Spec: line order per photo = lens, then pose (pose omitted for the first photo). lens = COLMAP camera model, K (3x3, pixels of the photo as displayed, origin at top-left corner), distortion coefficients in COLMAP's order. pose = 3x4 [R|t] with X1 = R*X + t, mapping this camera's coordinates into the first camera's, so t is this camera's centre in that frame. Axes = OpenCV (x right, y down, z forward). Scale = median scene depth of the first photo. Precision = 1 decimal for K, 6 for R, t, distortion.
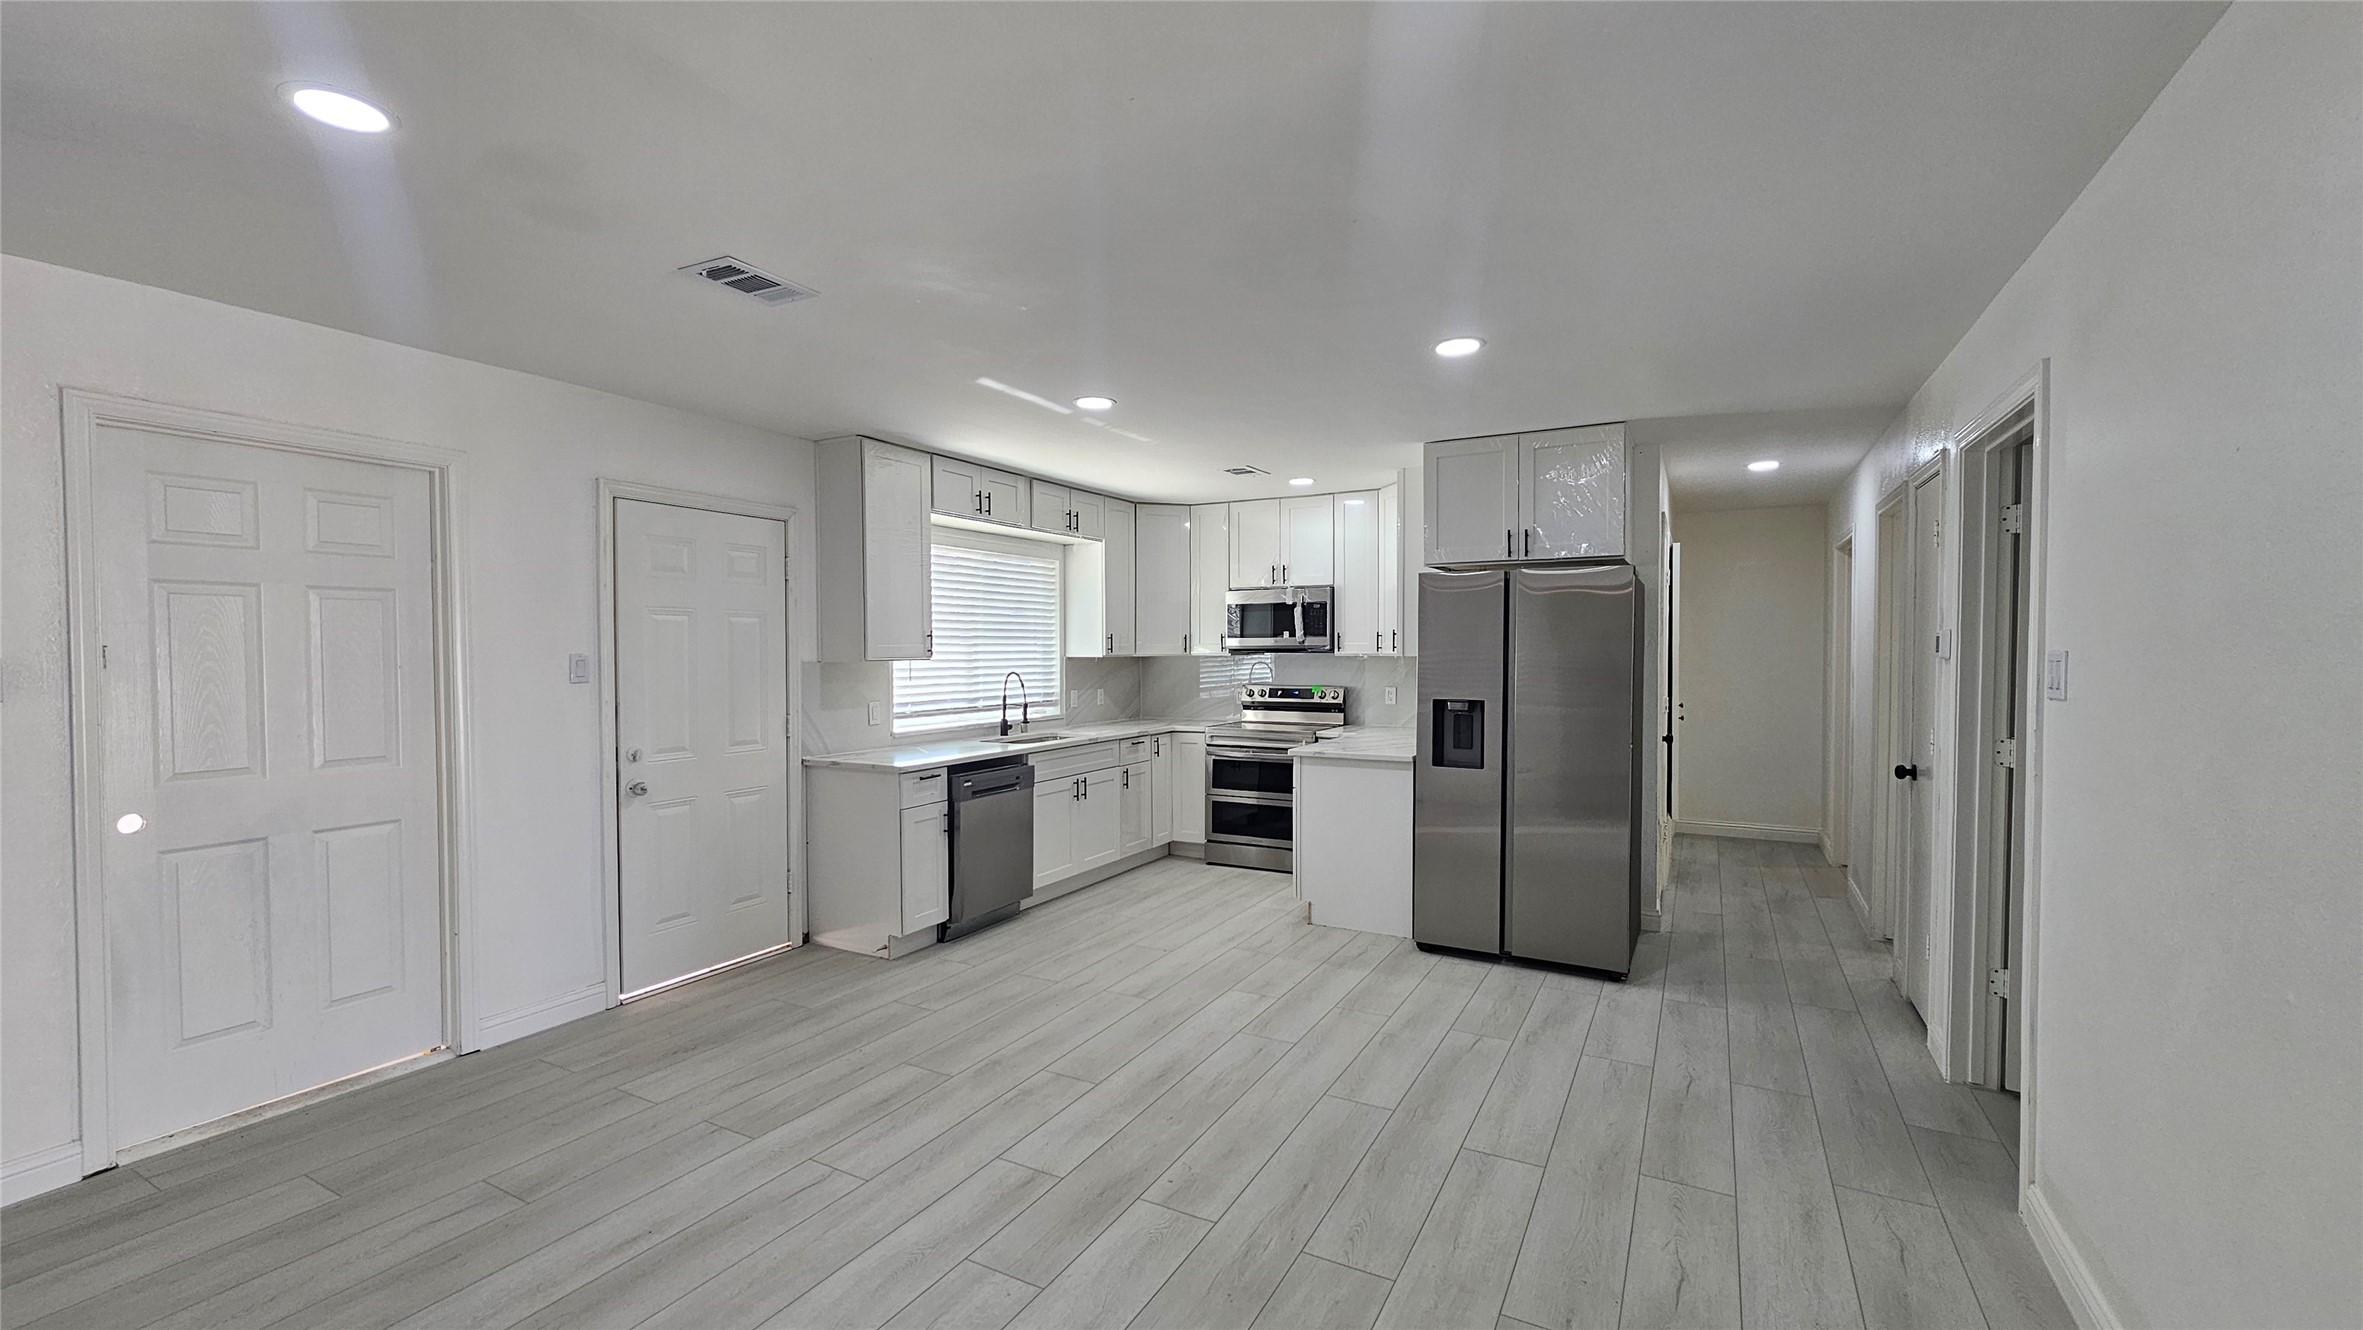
lens RADIAL K [[958.3, 0, 1181.6], [0, 958.3, 670.2], [0, 0, 1]] dist [0.000925, 0.000459]
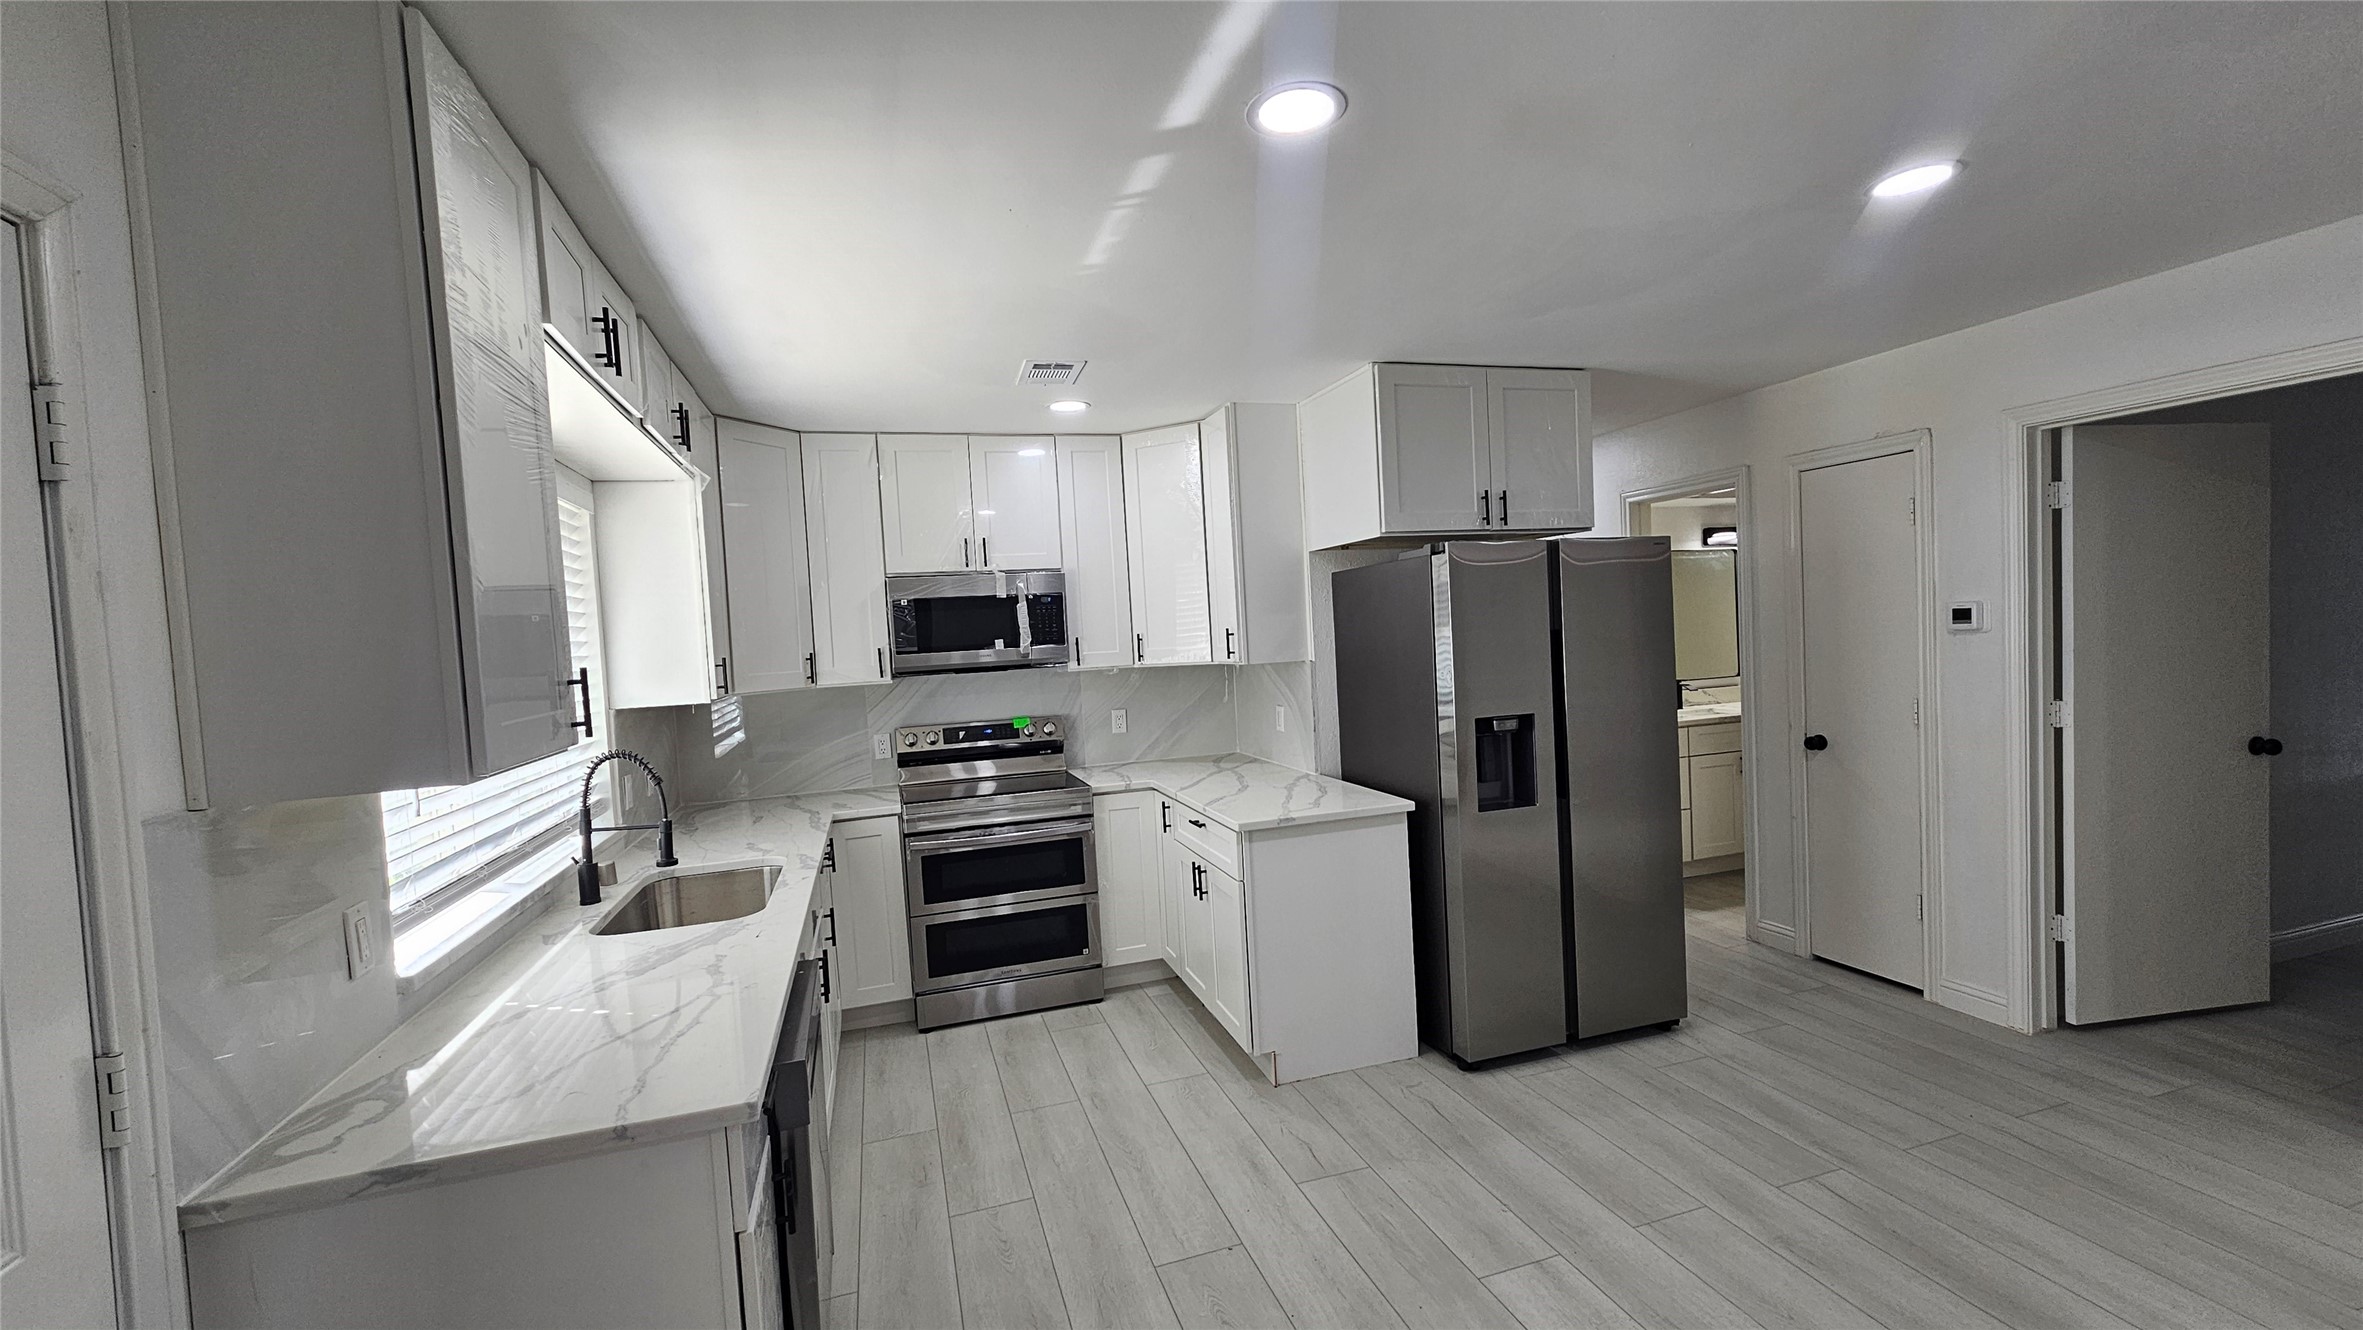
lens RADIAL K [[958.3, 0, 1181.6], [0, 958.3, 670.2], [0, 0, 1]] dist [0.000925, 0.000459]
pose [[0.690437, -0.061499, 0.720774, -0.430466], [0.068520, 0.997460, 0.019470, -0.036768], [-0.720140, 0.035944, 0.692897, 0.709192]]
